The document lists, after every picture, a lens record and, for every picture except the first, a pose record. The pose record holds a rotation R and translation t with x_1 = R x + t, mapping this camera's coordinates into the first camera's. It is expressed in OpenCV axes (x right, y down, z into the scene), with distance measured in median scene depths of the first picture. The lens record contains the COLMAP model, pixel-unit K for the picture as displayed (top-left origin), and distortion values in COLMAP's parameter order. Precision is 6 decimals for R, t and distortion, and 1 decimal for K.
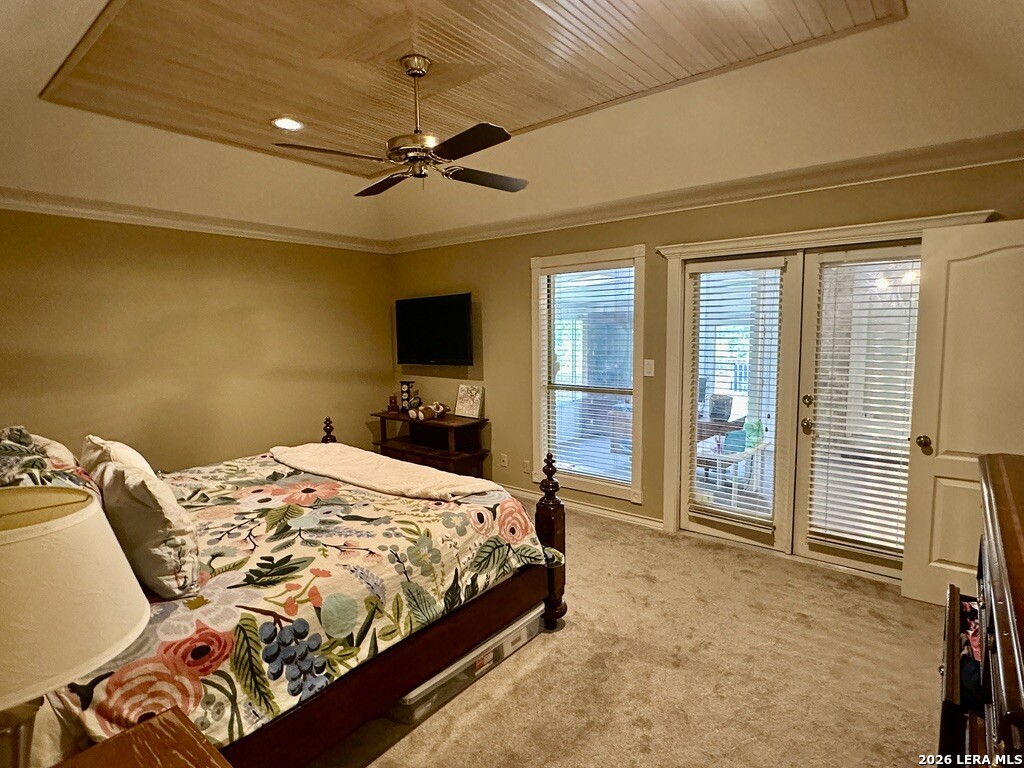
lens RADIAL K [[544.2, 0, 512.1], [0, 544.2, 384.5], [0, 0, 1]] dist [-0.003259, 0.003374]
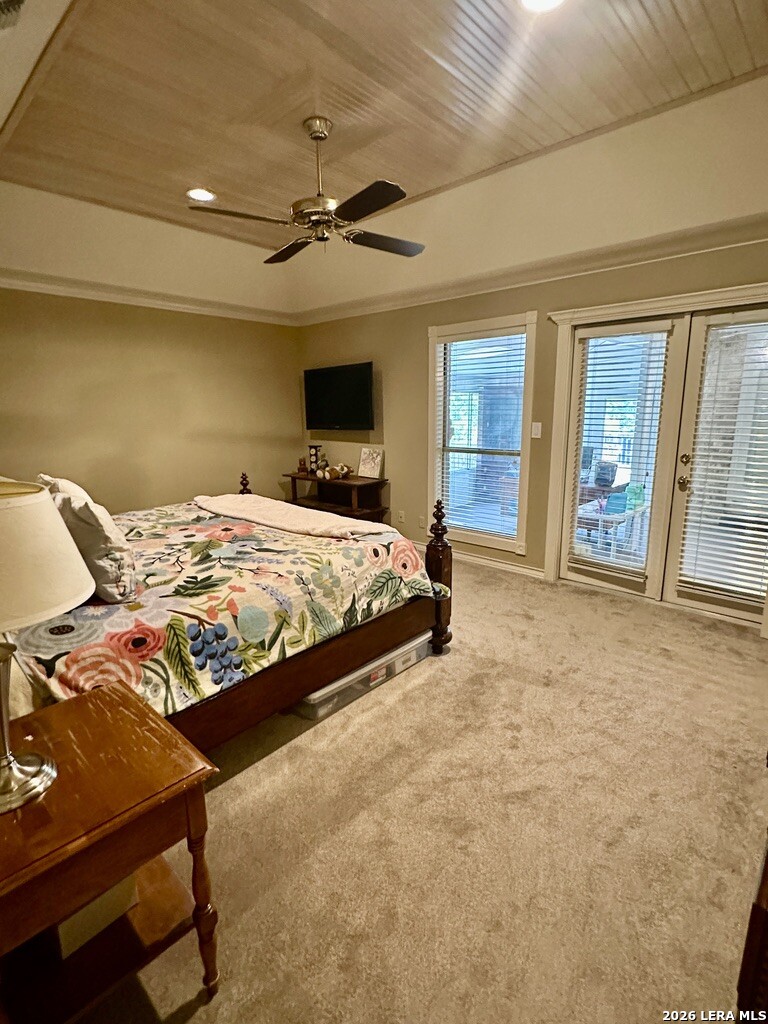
lens RADIAL K [[499.0, 0, 384.0], [0, 499.0, 510.5], [0, 0, 1]] dist [-0.000440, 0.000344]
pose [[0.998212, 0.014675, -0.057951, 0.018534], [-0.008786, 0.994887, 0.100607, 0.053830], [0.059131, -0.099918, 0.993237, -0.023642]]
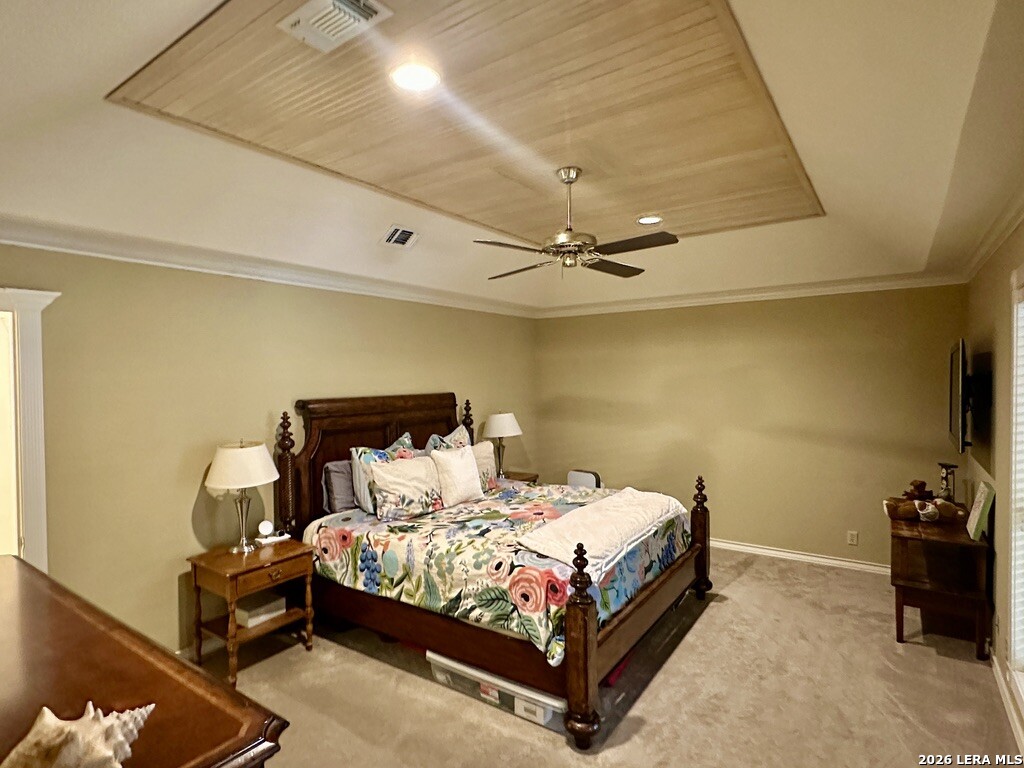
lens RADIAL K [[544.2, 0, 510.7], [0, 544.2, 386.8], [0, 0, 1]] dist [-0.003259, 0.003374]
pose [[0.079587, 0.031820, -0.996320, 1.098159], [-0.095170, 0.995167, 0.024181, -0.164843], [0.992274, 0.092896, 0.082230, 0.913792]]
